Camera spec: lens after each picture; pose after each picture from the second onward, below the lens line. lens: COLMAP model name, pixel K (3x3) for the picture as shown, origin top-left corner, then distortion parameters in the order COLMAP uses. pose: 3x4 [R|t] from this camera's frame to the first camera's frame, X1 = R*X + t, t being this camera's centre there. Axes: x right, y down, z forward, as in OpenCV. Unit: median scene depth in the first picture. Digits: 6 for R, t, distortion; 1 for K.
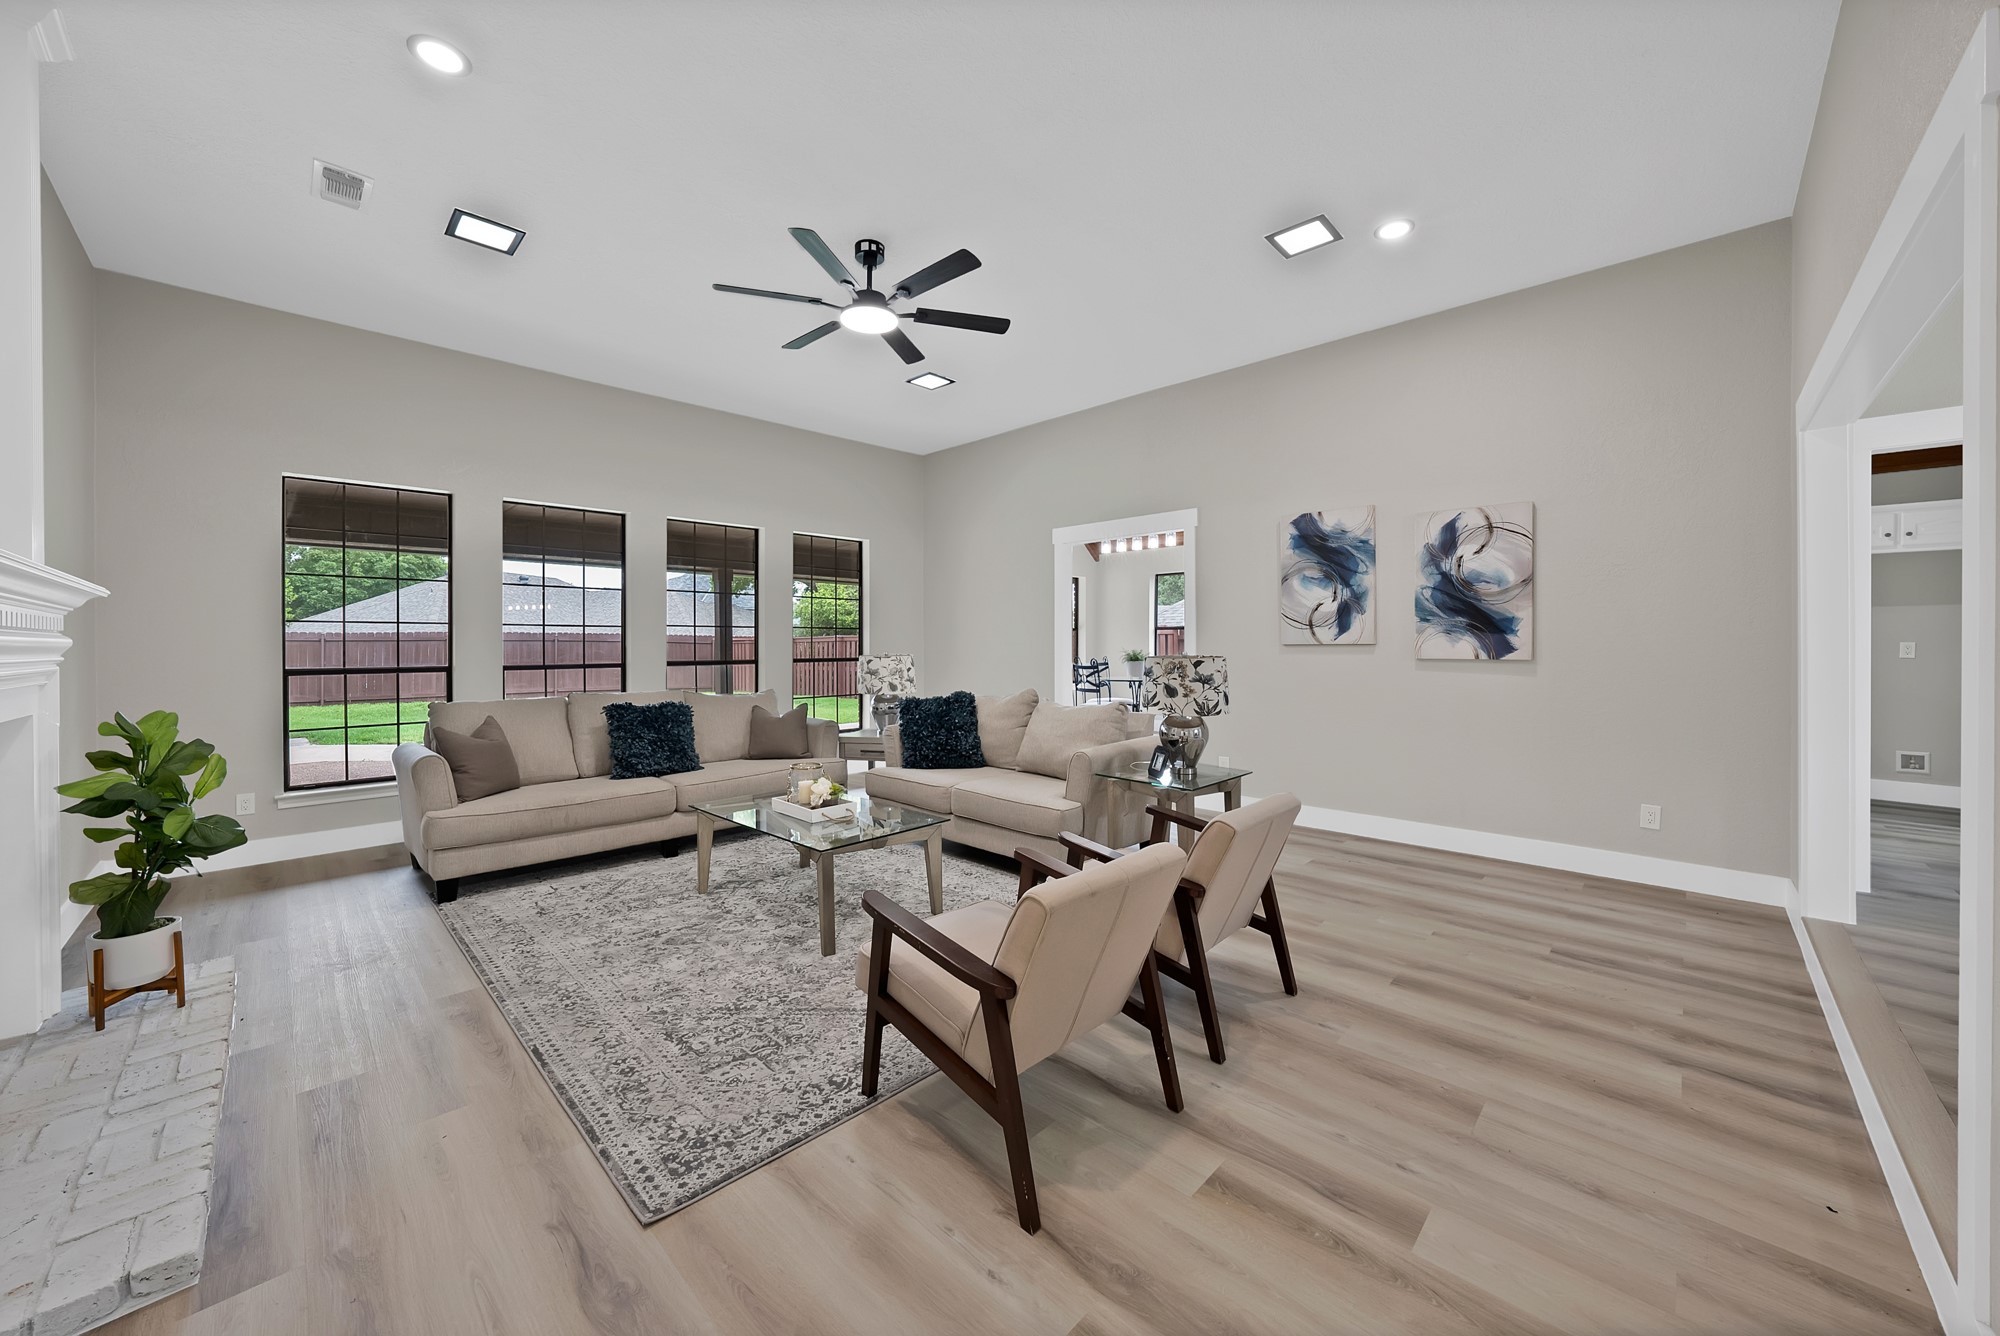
lens RADIAL K [[714.9, 0, 993.9], [0, 714.9, 648.1], [0, 0, 1]] dist [-0.029356, 0.006851]
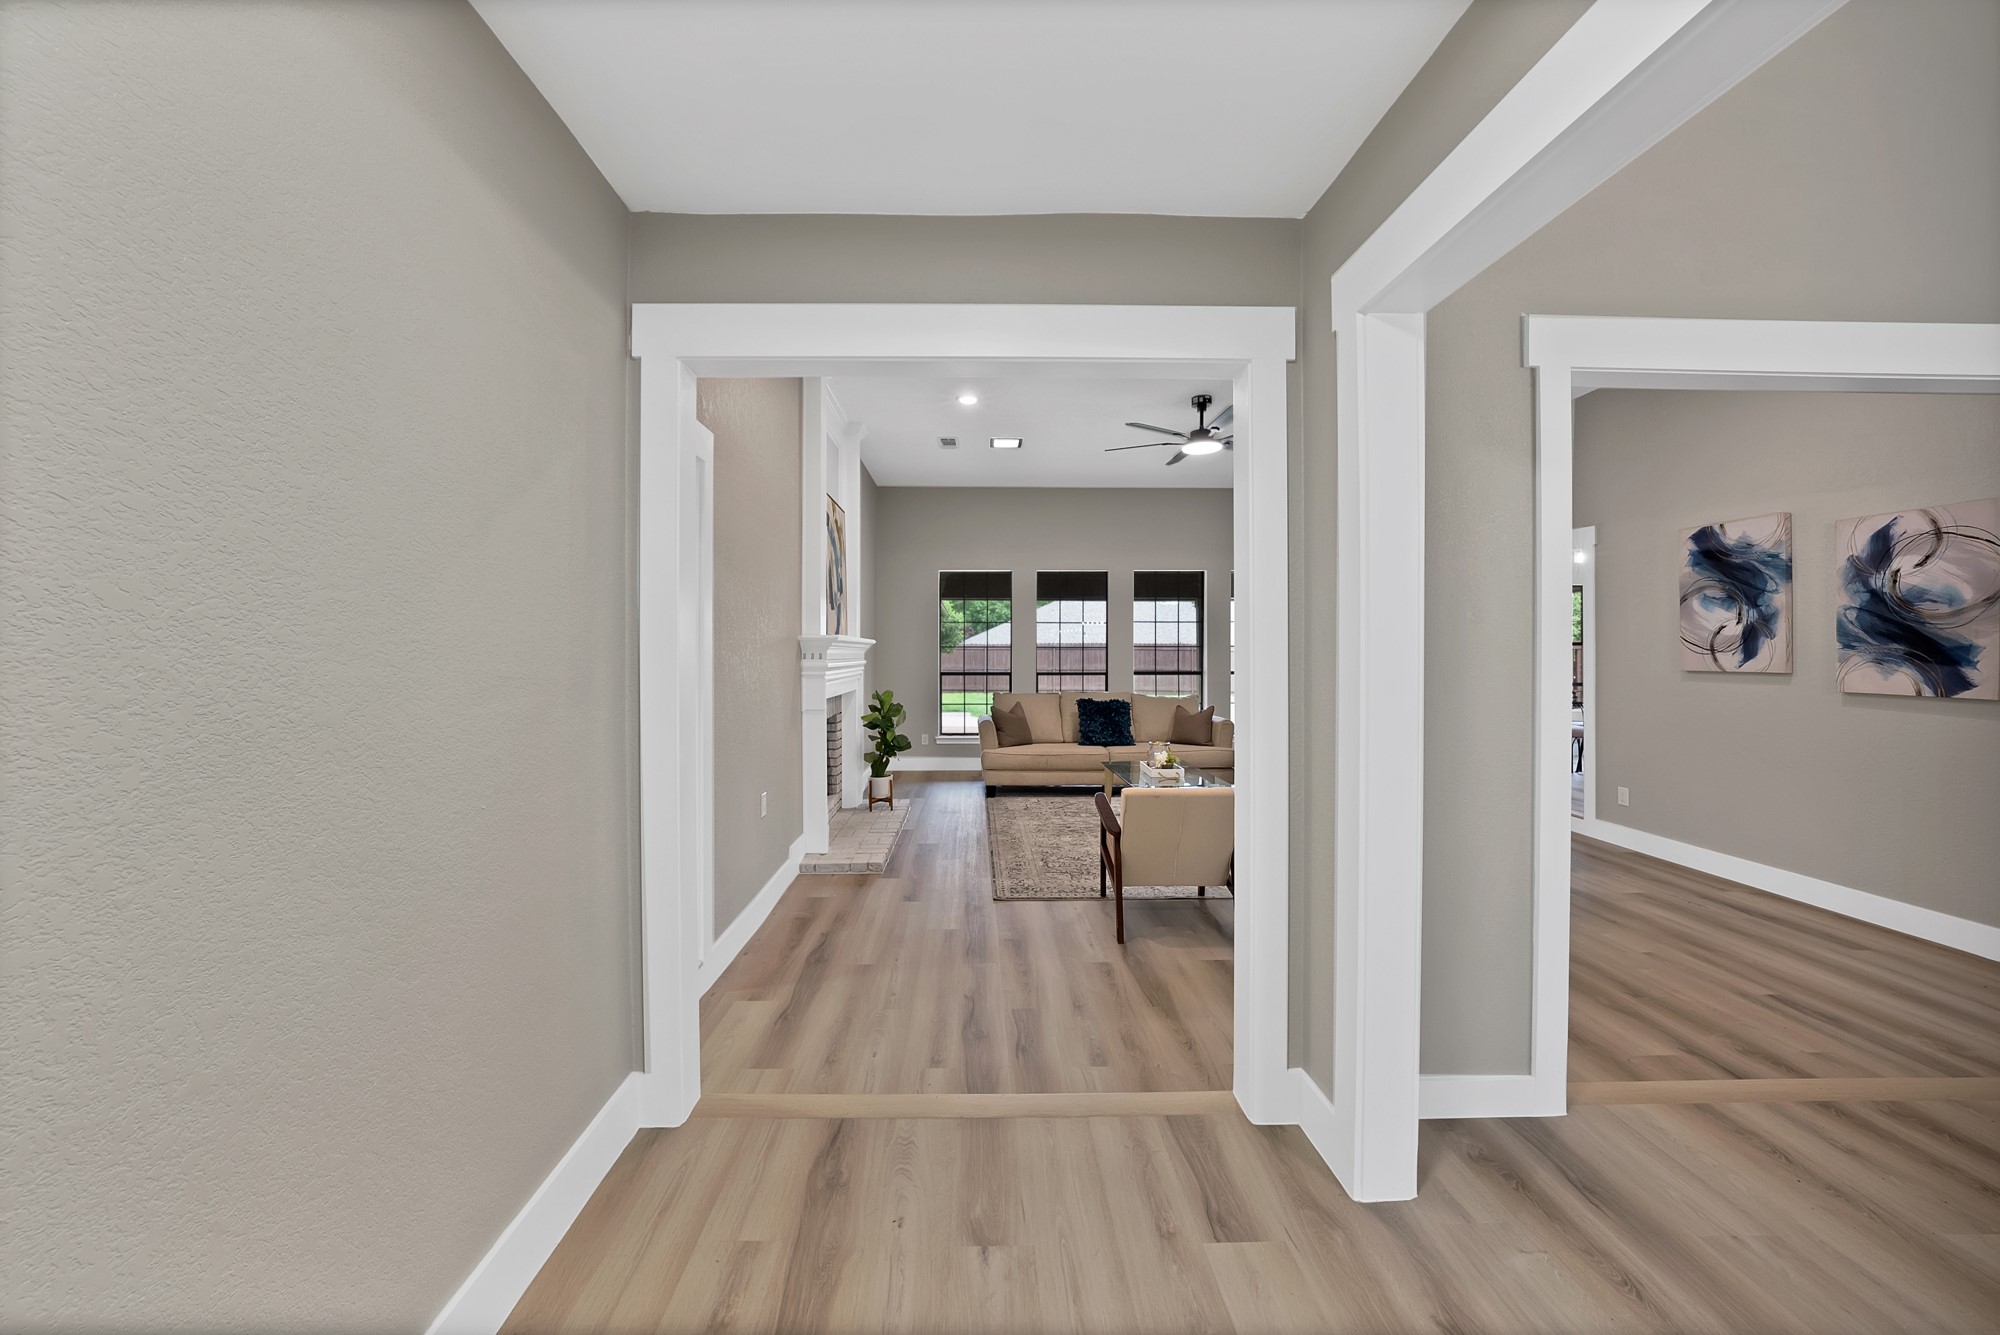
lens RADIAL K [[714.9, 0, 993.9], [0, 714.9, 647.6], [0, 0, 1]] dist [-0.029356, 0.006851]
pose [[0.716233, 0.001327, -0.697860, 0.478304], [-0.006546, 0.999967, -0.004817, -0.029249], [0.697831, 0.008018, 0.716218, -0.316163]]
